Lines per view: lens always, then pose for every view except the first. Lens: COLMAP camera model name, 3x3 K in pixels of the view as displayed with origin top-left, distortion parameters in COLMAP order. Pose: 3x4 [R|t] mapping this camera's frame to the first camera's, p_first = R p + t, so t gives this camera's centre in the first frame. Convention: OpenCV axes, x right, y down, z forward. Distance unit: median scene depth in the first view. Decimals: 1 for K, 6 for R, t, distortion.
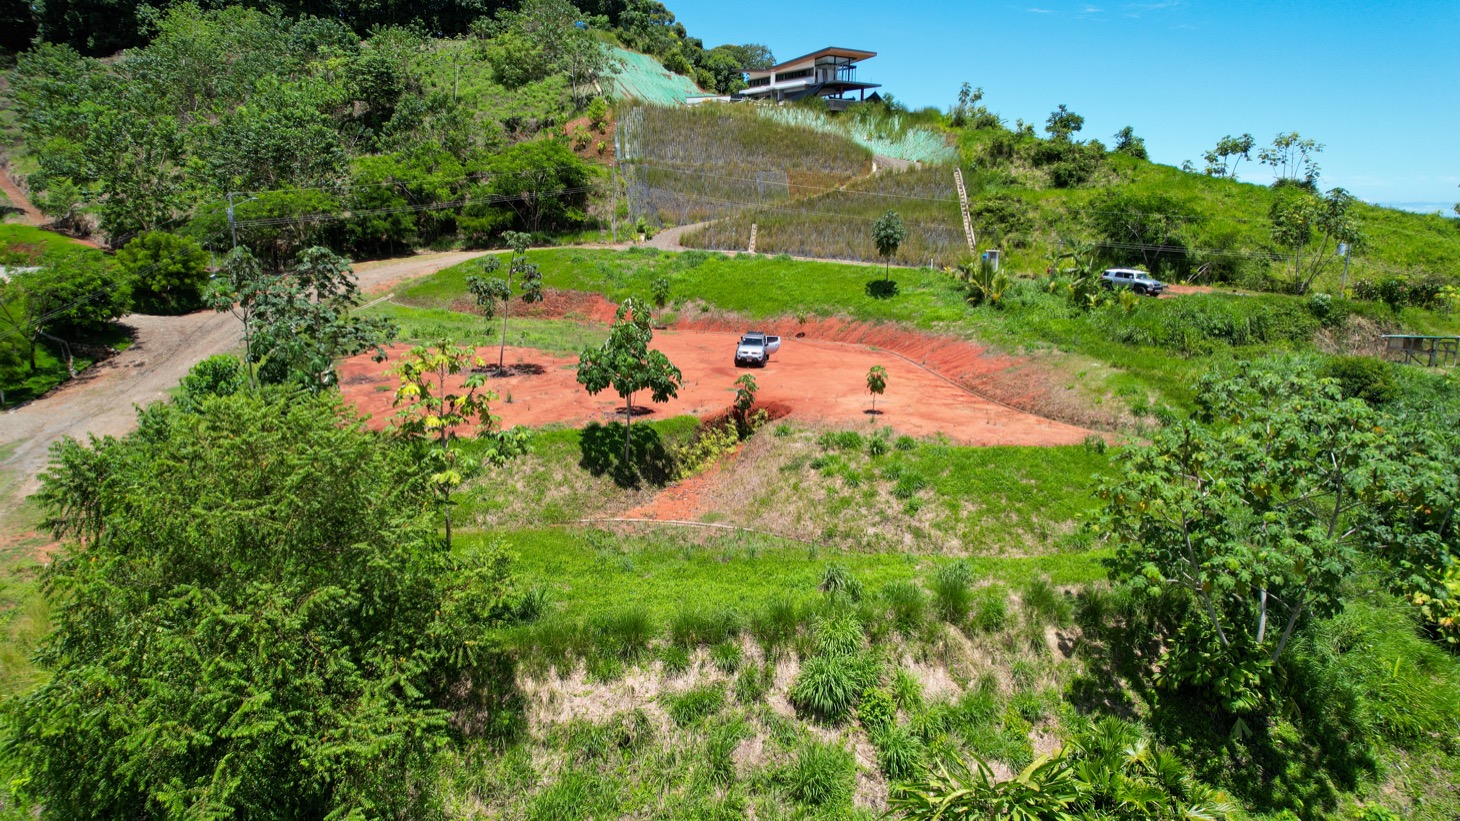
lens RADIAL K [[948.3, 0, 730.0], [0, 948.3, 410.5], [0, 0, 1]] dist [-0.065209, 0.072275]
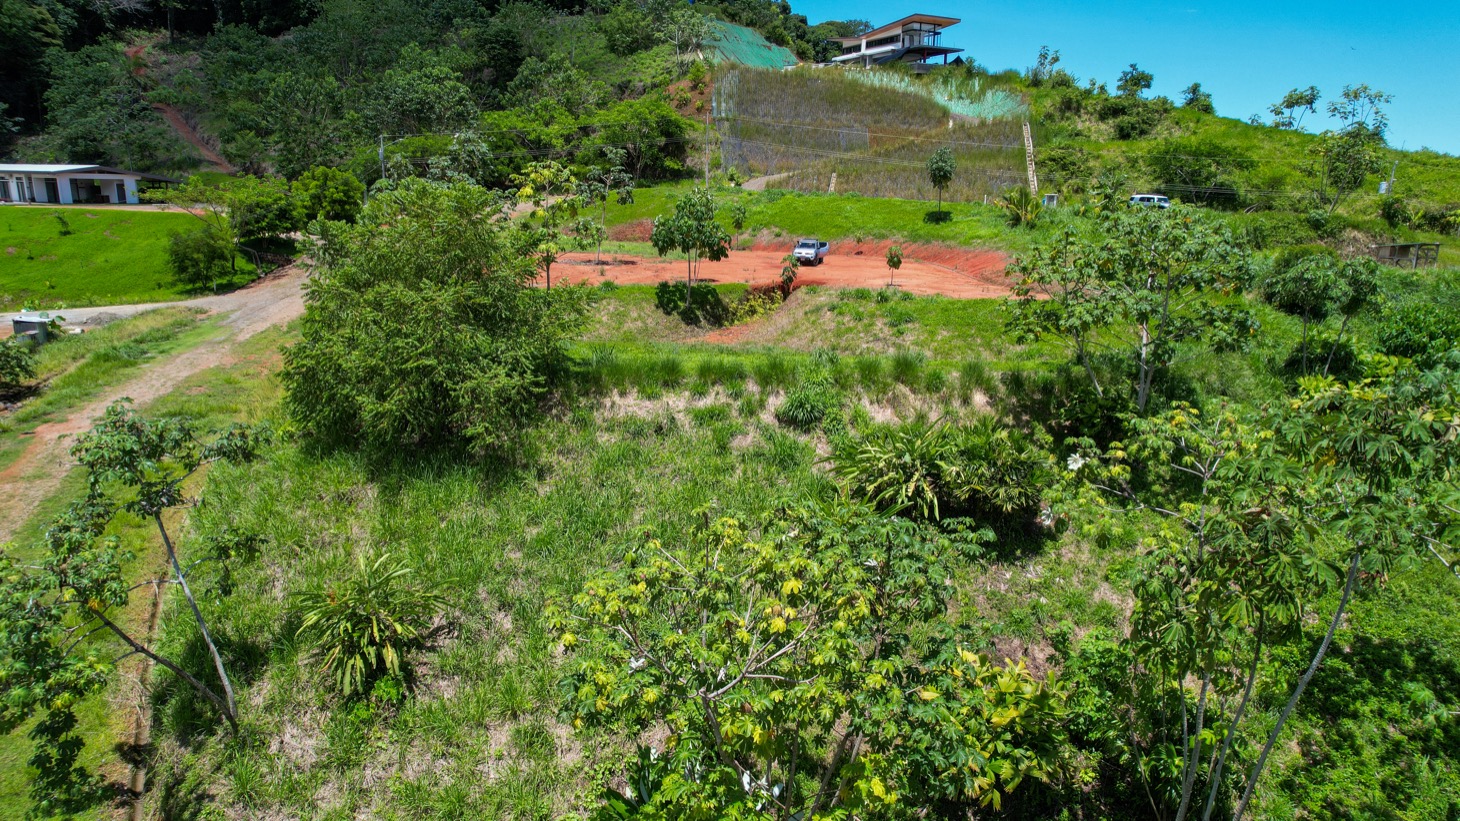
lens RADIAL K [[948.3, 0, 730.0], [0, 948.3, 410.5], [0, 0, 1]] dist [-0.065209, 0.072275]
pose [[0.993189, 0.031072, -0.112299, 0.037785], [-0.029636, 0.999456, 0.014437, 0.067370], [0.112686, -0.011010, 0.993570, -0.107415]]
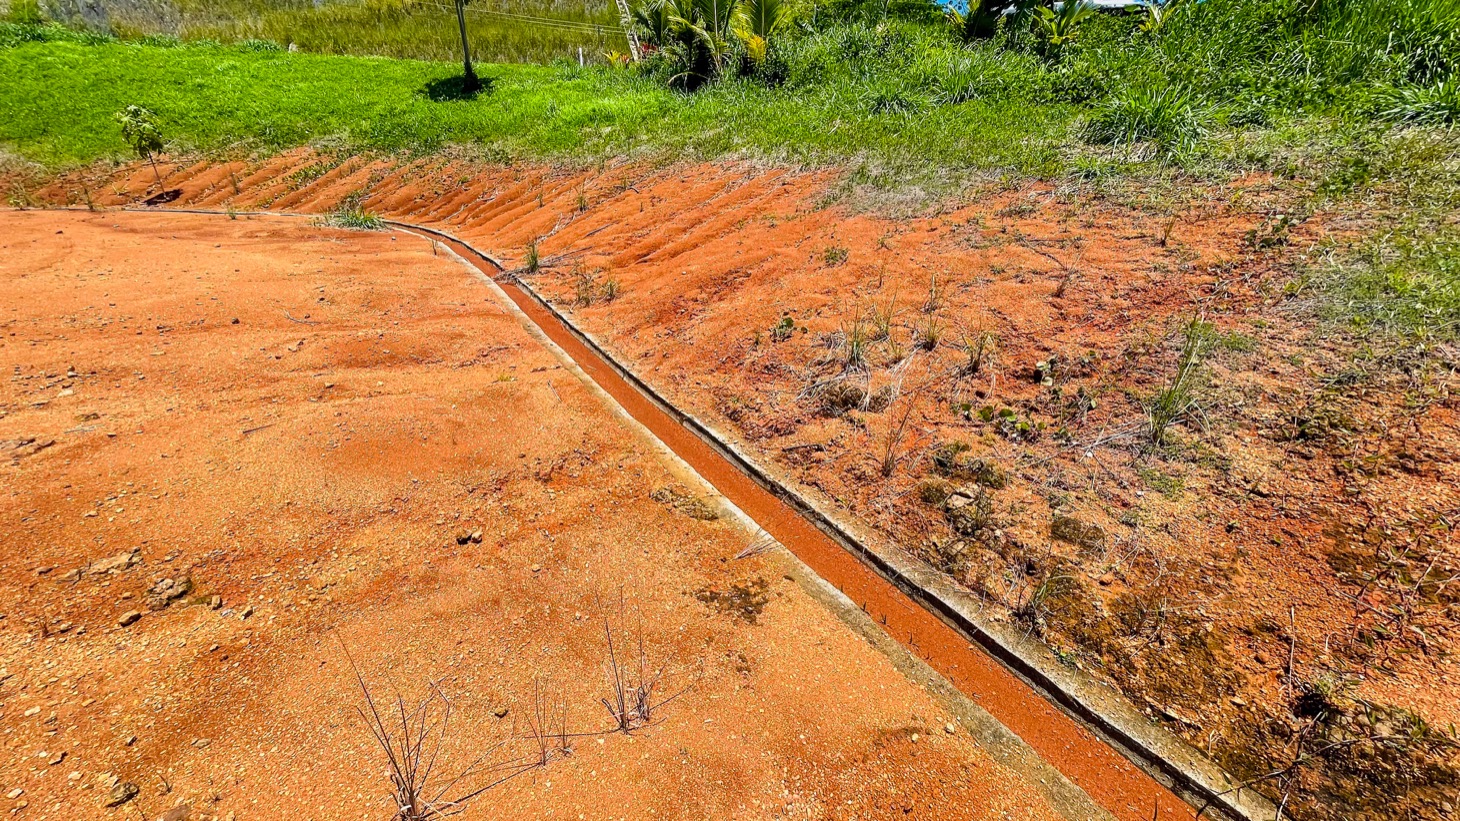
lens RADIAL K [[597.8, 0, 729.0], [0, 597.8, 420.6], [0, 0, 1]] dist [0.000920, -0.000294]
pose [[0.921986, -0.162709, 0.351381, 0.113263], [0.083251, 0.969506, 0.230494, -0.025890], [-0.378169, -0.183259, 0.907416, 0.505992]]
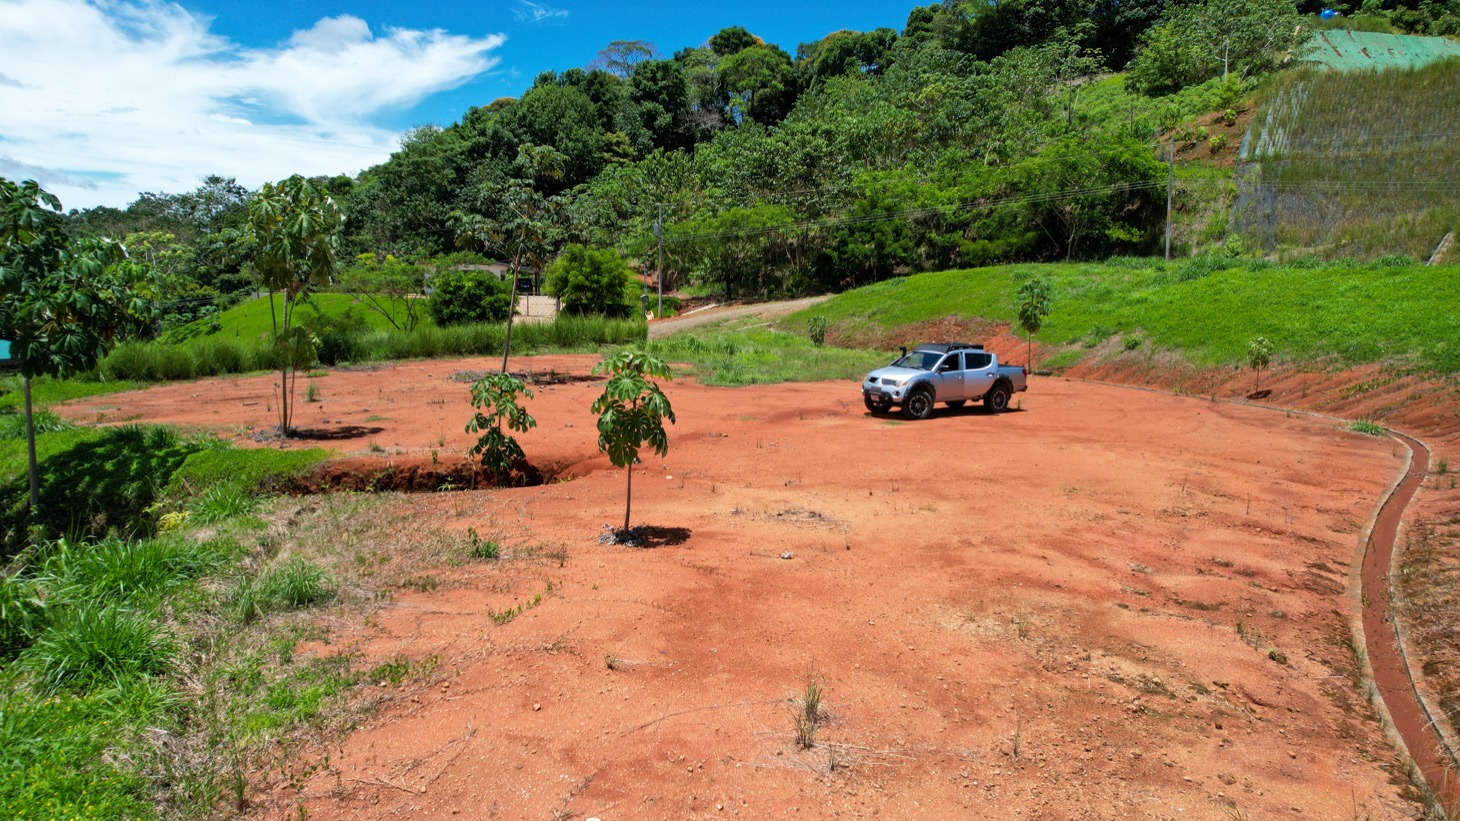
lens RADIAL K [[948.3, 0, 730.0], [0, 948.3, 410.5], [0, 0, 1]] dist [-0.065209, 0.072275]
pose [[0.664018, 0.084892, -0.742881, 0.161814], [-0.164811, 0.985716, -0.034674, -0.011643], [0.729326, 0.145459, 0.668524, 0.365732]]
